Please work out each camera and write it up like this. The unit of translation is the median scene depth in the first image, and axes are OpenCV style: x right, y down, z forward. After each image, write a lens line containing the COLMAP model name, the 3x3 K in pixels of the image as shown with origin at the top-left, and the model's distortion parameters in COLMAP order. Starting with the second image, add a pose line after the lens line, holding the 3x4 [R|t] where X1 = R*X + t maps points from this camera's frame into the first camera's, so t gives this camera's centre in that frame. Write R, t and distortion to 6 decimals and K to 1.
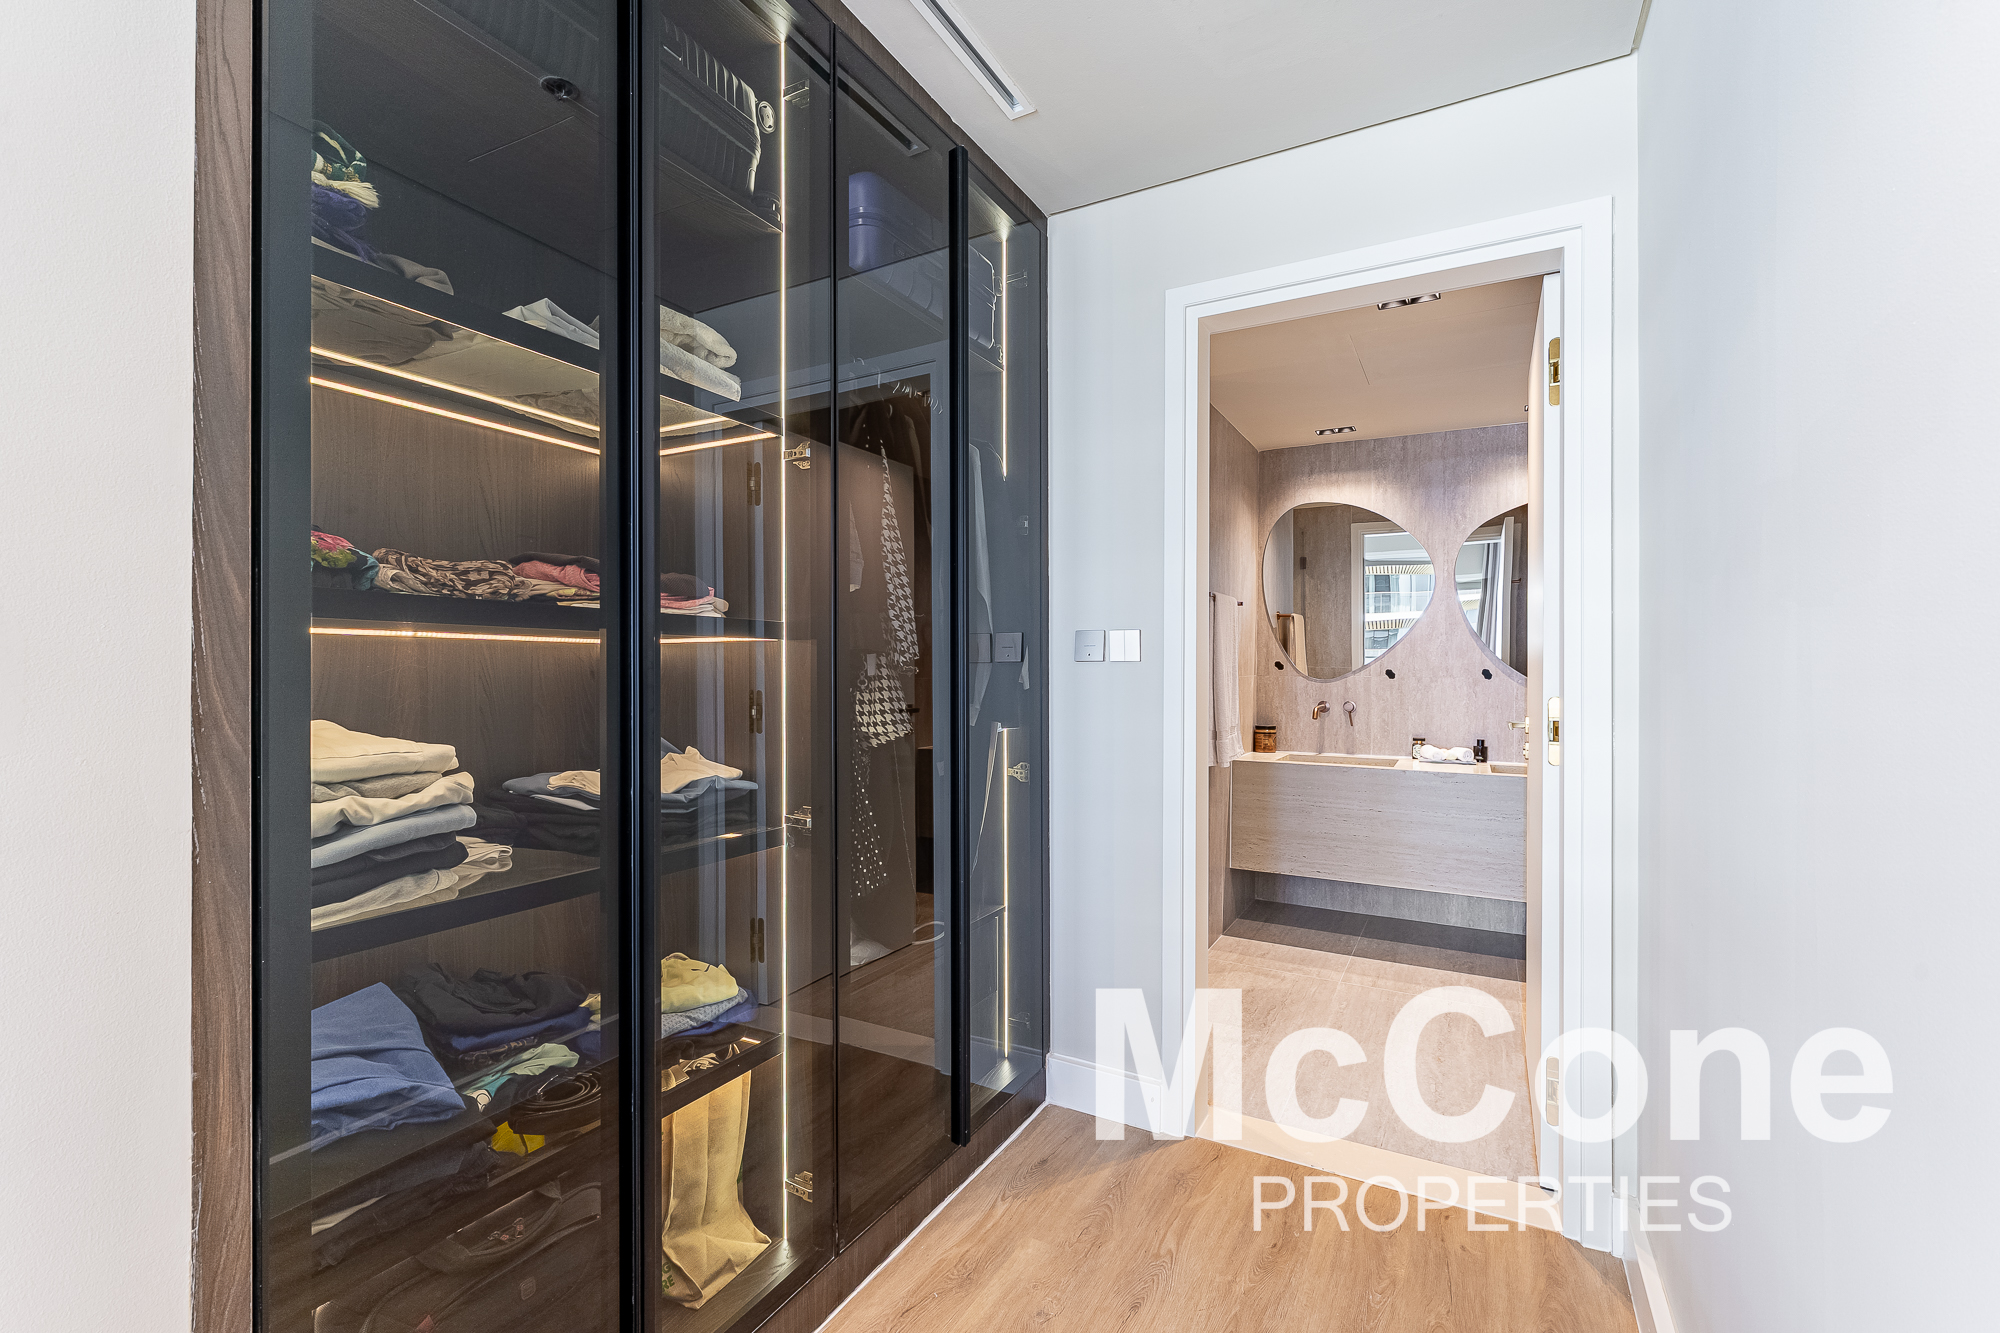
lens RADIAL K [[865.8, 0, 999.0], [0, 865.8, 671.8], [0, 0, 1]] dist [-0.012038, -0.000058]
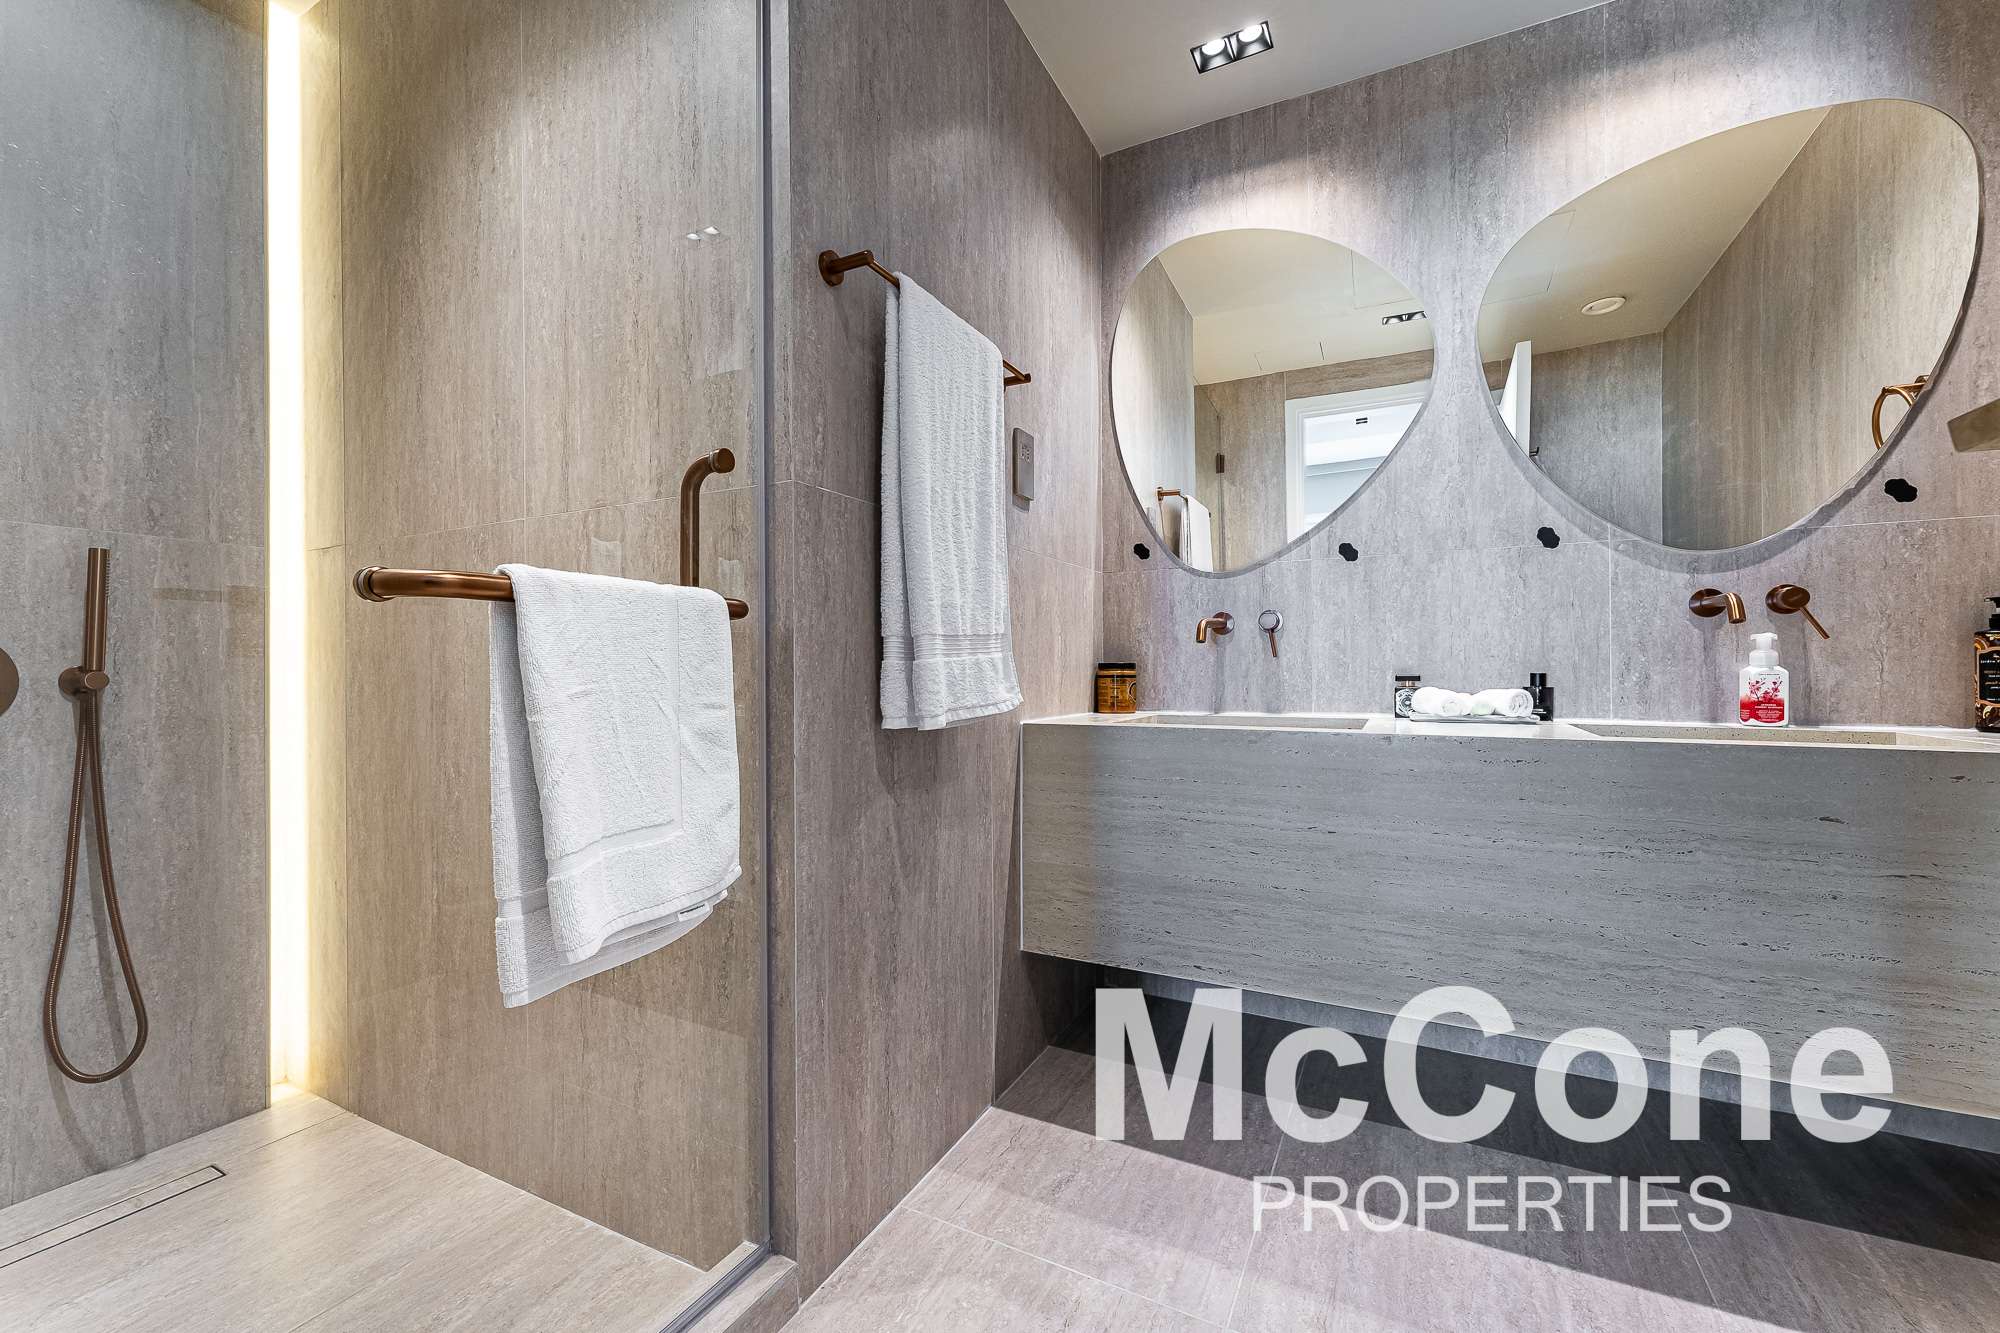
lens RADIAL K [[810.7, 0, 1001.0], [0, 810.7, 664.5], [0, 0, 1]] dist [-0.001563, -0.000917]
pose [[0.999497, -0.009652, 0.030205, 0.237063], [0.009898, 0.999919, -0.008017, 0.071483], [-0.030125, 0.008312, 0.999512, 0.537327]]
